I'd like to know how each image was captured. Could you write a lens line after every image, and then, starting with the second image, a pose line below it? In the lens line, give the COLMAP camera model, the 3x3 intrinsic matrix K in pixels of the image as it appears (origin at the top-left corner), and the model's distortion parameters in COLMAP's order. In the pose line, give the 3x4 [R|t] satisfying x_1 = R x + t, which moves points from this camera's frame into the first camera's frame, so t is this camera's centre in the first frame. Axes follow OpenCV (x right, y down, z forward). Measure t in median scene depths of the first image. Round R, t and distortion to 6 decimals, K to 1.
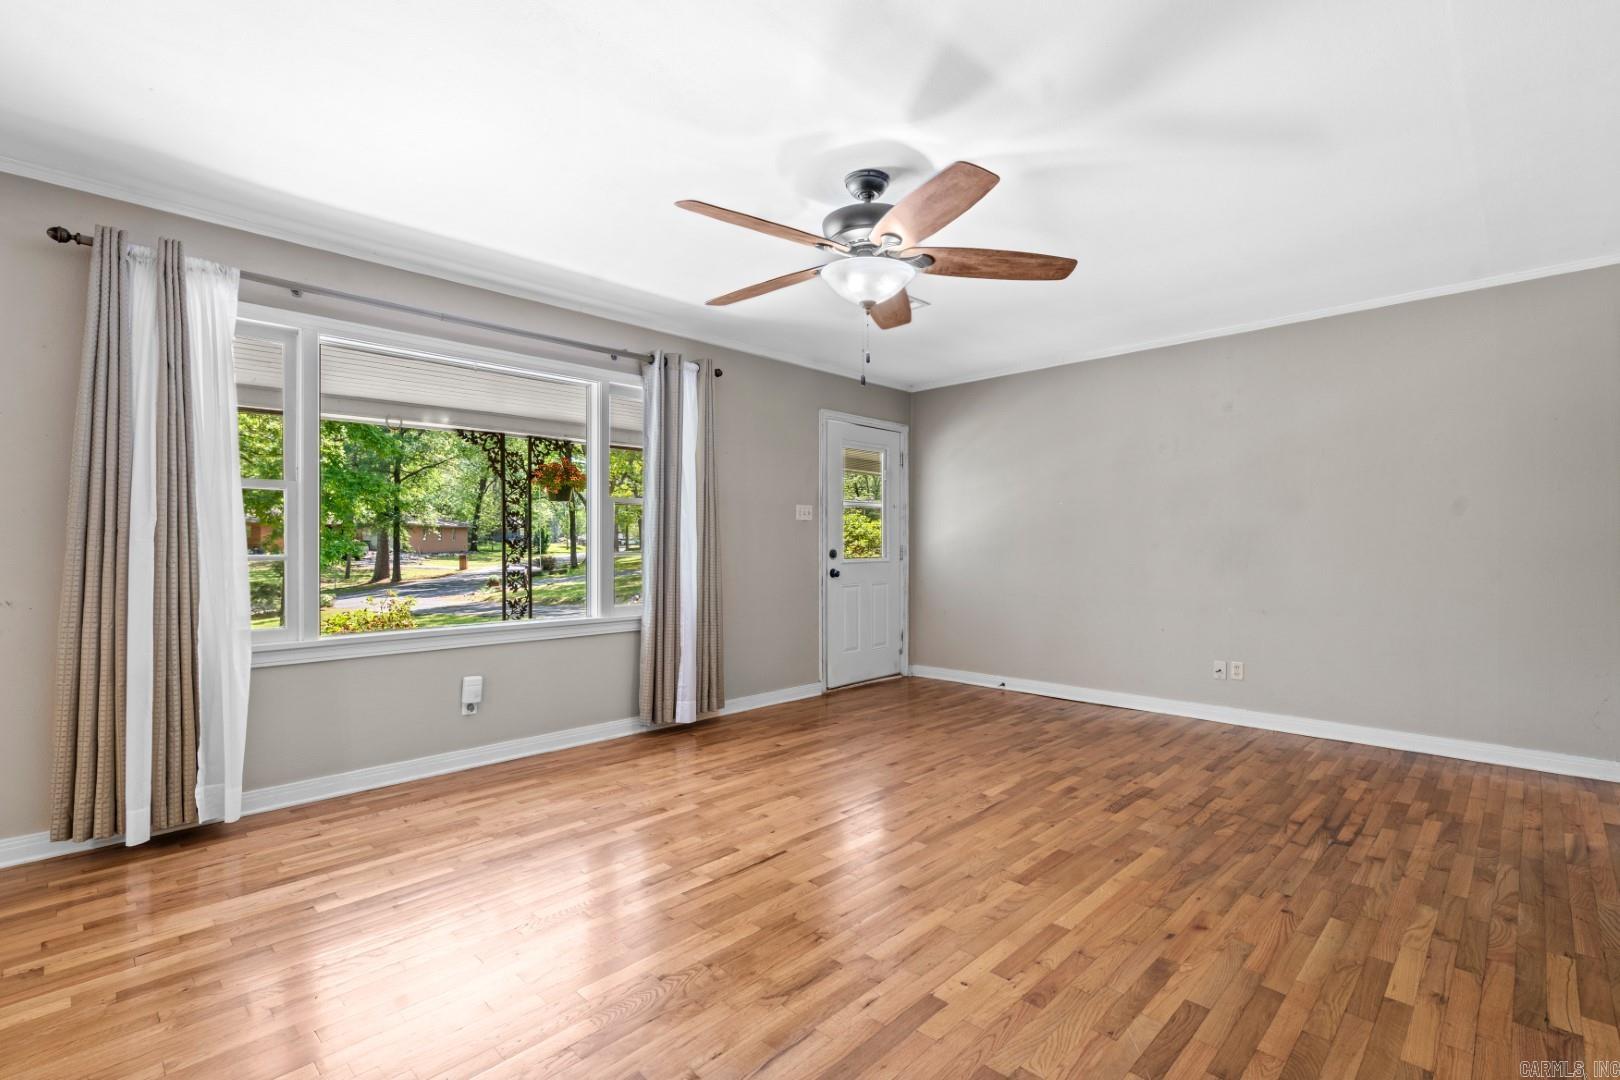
lens RADIAL K [[738.6, 0, 804.0], [0, 738.6, 549.4], [0, 0, 1]] dist [-0.003383, 0.001056]
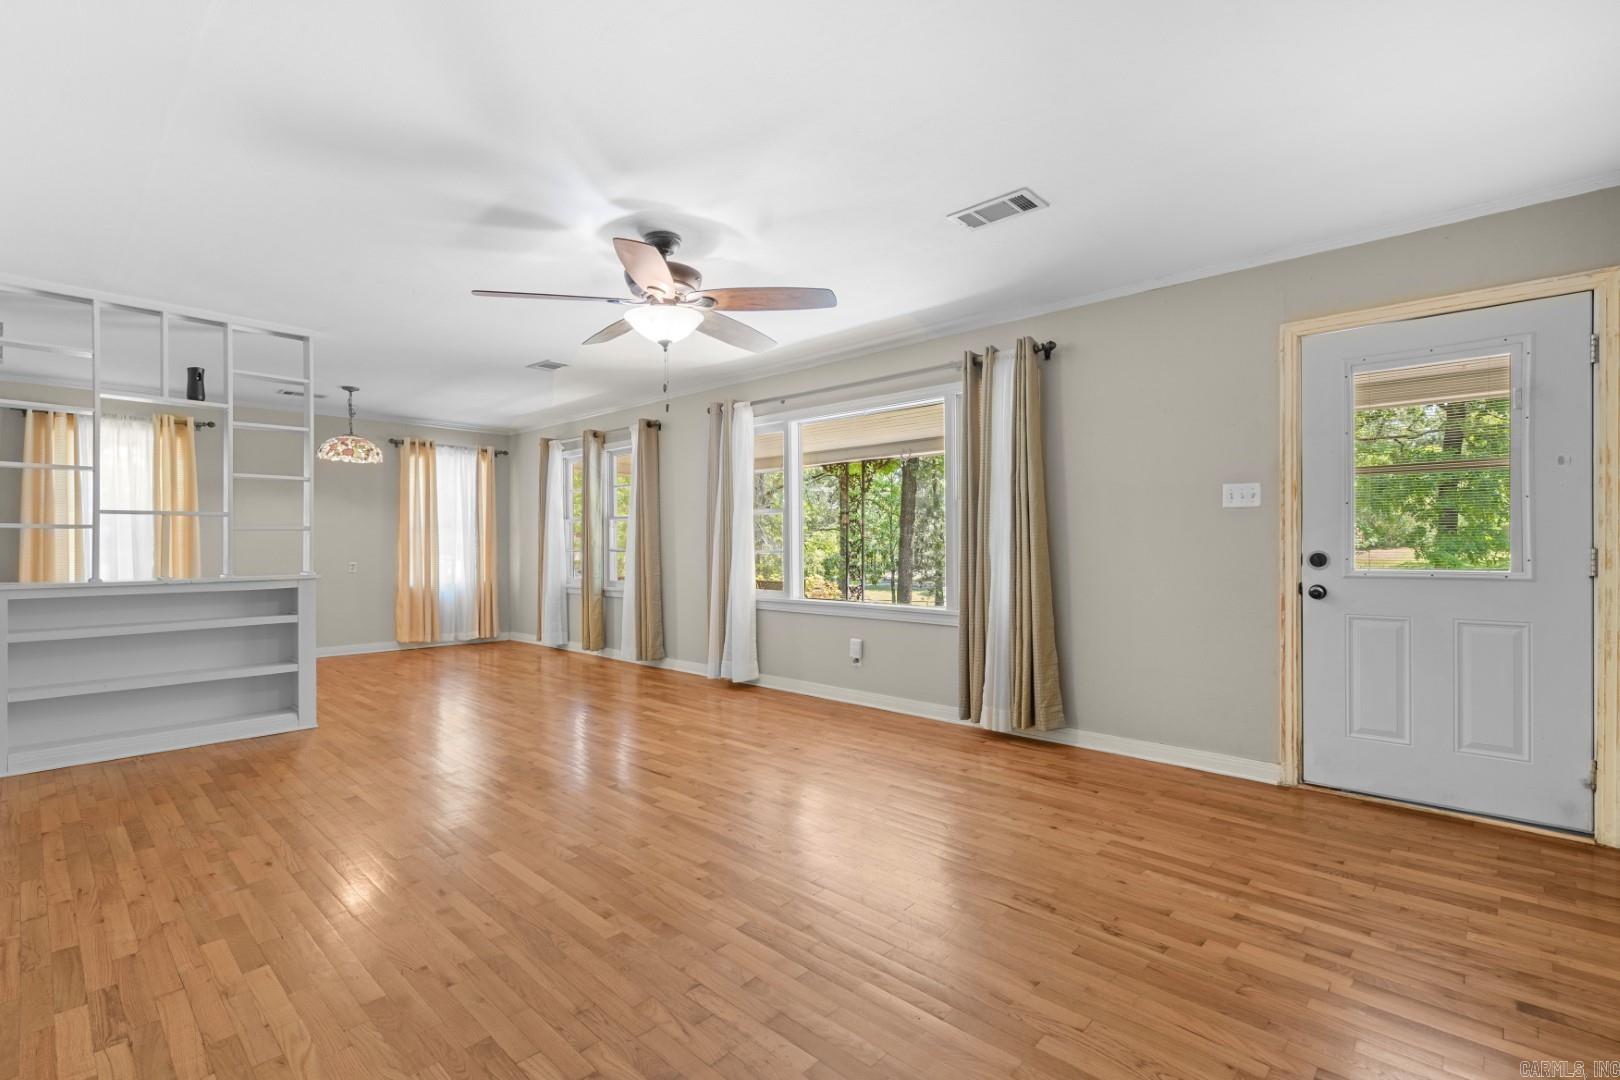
lens RADIAL K [[738.6, 0, 814.3], [0, 738.6, 553.1], [0, 0, 1]] dist [-0.003383, 0.001056]
pose [[0.035813, 0.014752, -0.999250, 0.950180], [-0.003183, 0.999888, 0.014648, -0.009352], [0.999353, 0.002656, 0.035856, 0.885412]]
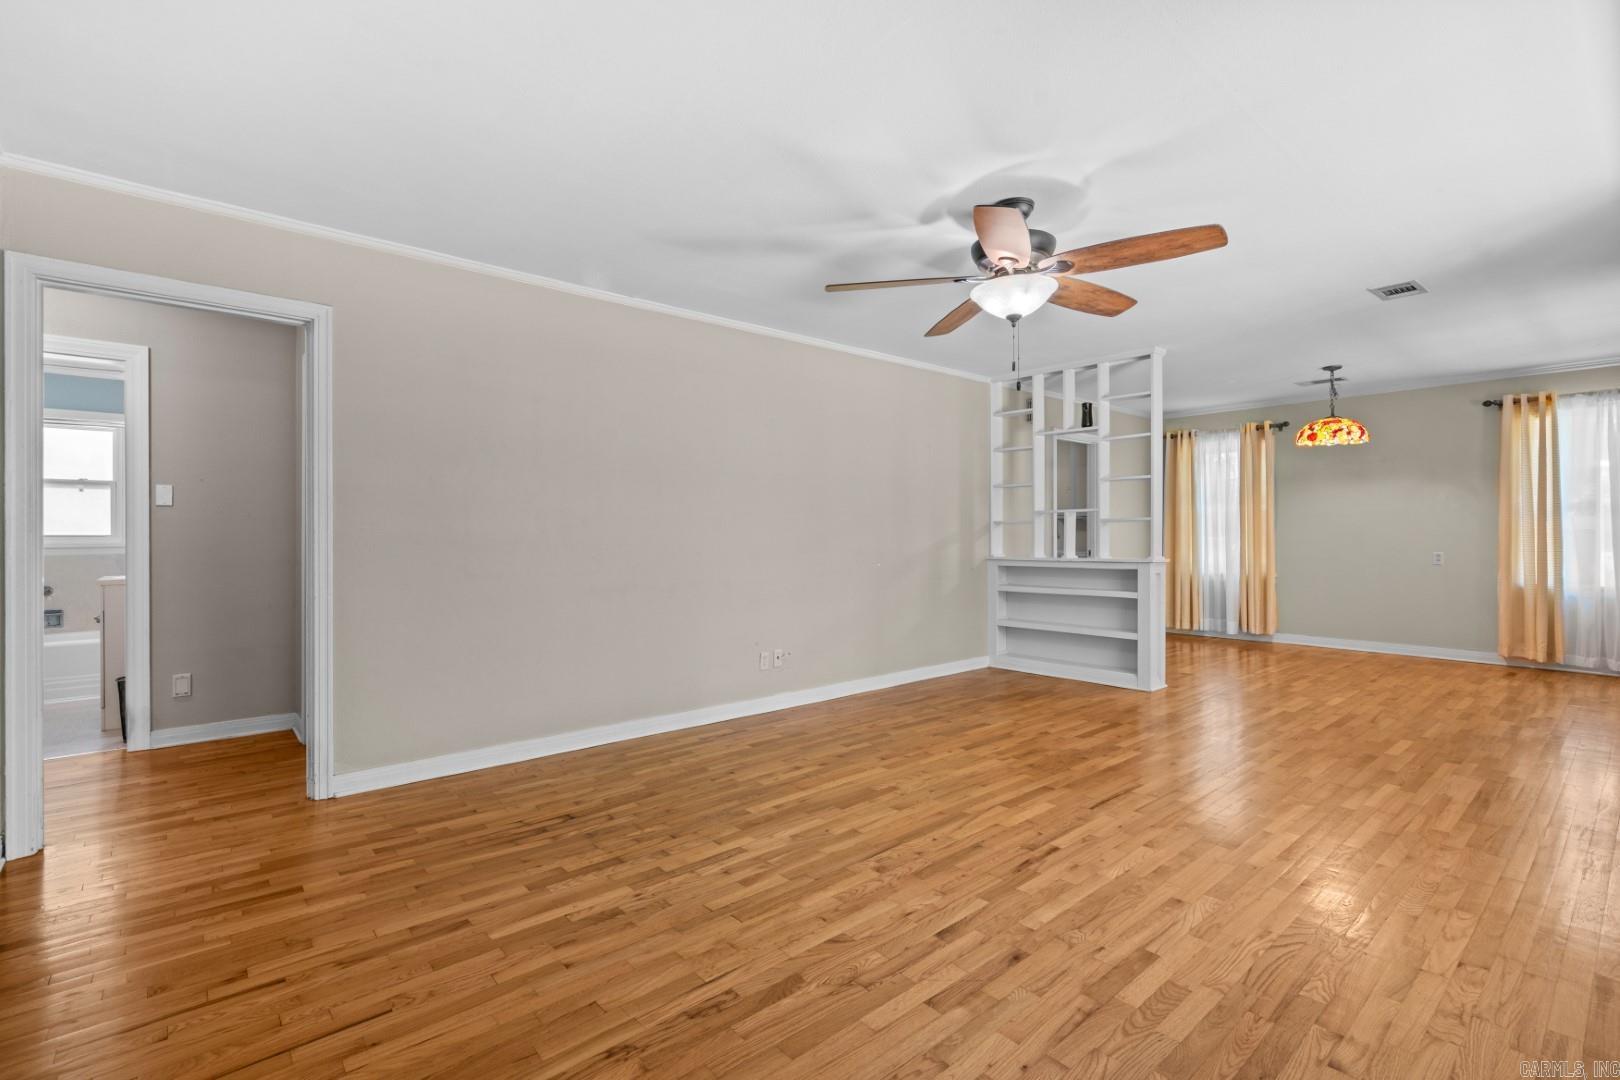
lens RADIAL K [[738.6, 0, 807.8], [0, 738.6, 535.0], [0, 0, 1]] dist [-0.003383, 0.001056]
pose [[-0.996935, 0.007116, 0.077910, 0.229205], [0.007494, 0.999962, 0.004555, -0.010418], [-0.077875, 0.005125, -0.996950, 1.571272]]
